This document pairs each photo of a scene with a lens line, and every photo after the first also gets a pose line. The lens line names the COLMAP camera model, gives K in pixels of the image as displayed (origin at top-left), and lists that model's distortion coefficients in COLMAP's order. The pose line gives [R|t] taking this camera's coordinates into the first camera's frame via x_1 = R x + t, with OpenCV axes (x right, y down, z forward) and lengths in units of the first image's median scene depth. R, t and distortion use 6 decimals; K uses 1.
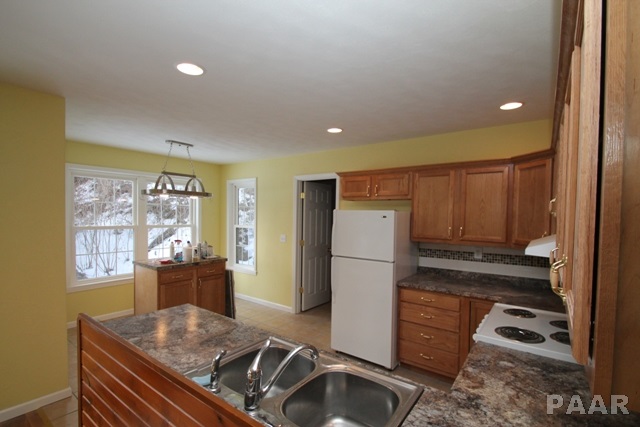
lens RADIAL K [[298.5, 0, 324.3], [0, 298.5, 223.6], [0, 0, 1]] dist [0.002255, -0.011667]
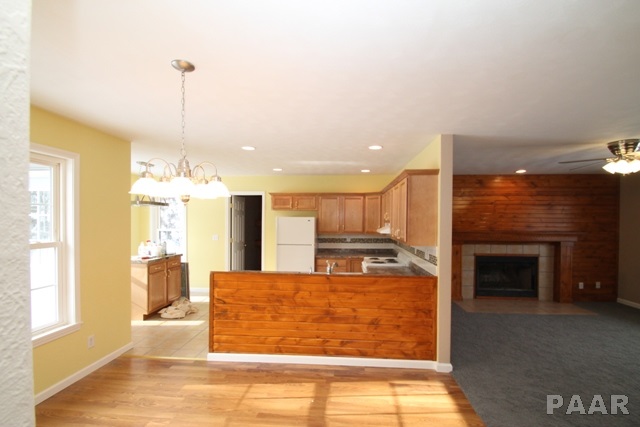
lens RADIAL K [[298.5, 0, 324.3], [0, 298.5, 223.6], [0, 0, 1]] dist [0.002255, -0.011667]
pose [[0.849710, -0.016648, 0.526987, -0.495976], [0.021884, 0.999754, -0.003702, 0.003162], [-0.526795, 0.014678, 0.849865, -0.443587]]
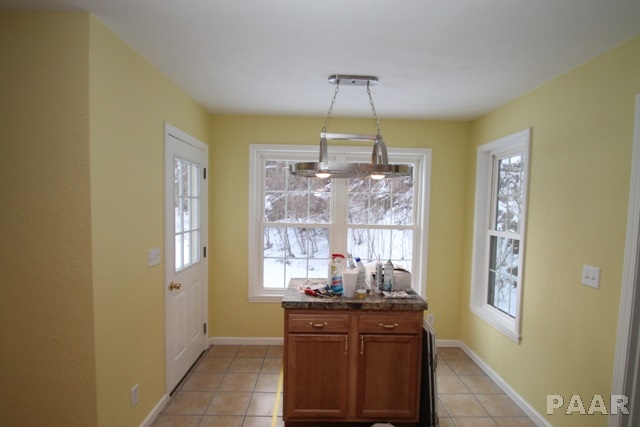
lens RADIAL K [[331.0, 0, 322.7], [0, 331.0, 225.3], [0, 0, 1]] dist [-0.019811, -0.000462]
pose [[0.601948, 0.046247, -0.797195, -0.021651], [-0.034278, 0.998898, 0.032066, -0.017050], [0.797800, 0.008025, 0.602869, 0.577074]]
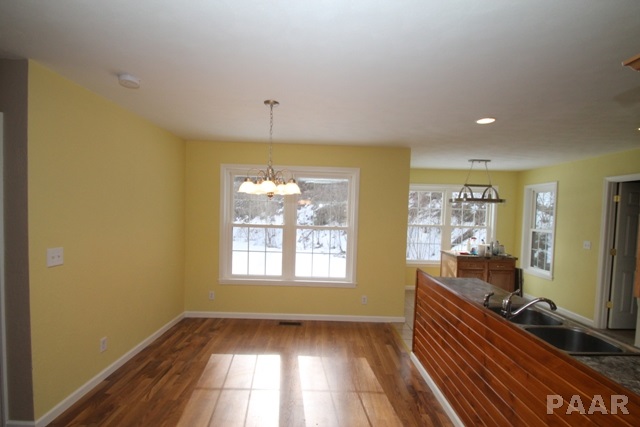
lens RADIAL K [[298.5, 0, 322.8], [0, 298.5, 225.3], [0, 0, 1]] dist [0.002255, -0.011667]
pose [[0.591975, 0.037498, -0.805084, 0.137124], [-0.042725, 0.998973, 0.015113, 0.009835], [0.804823, 0.025450, 0.592969, -0.250283]]
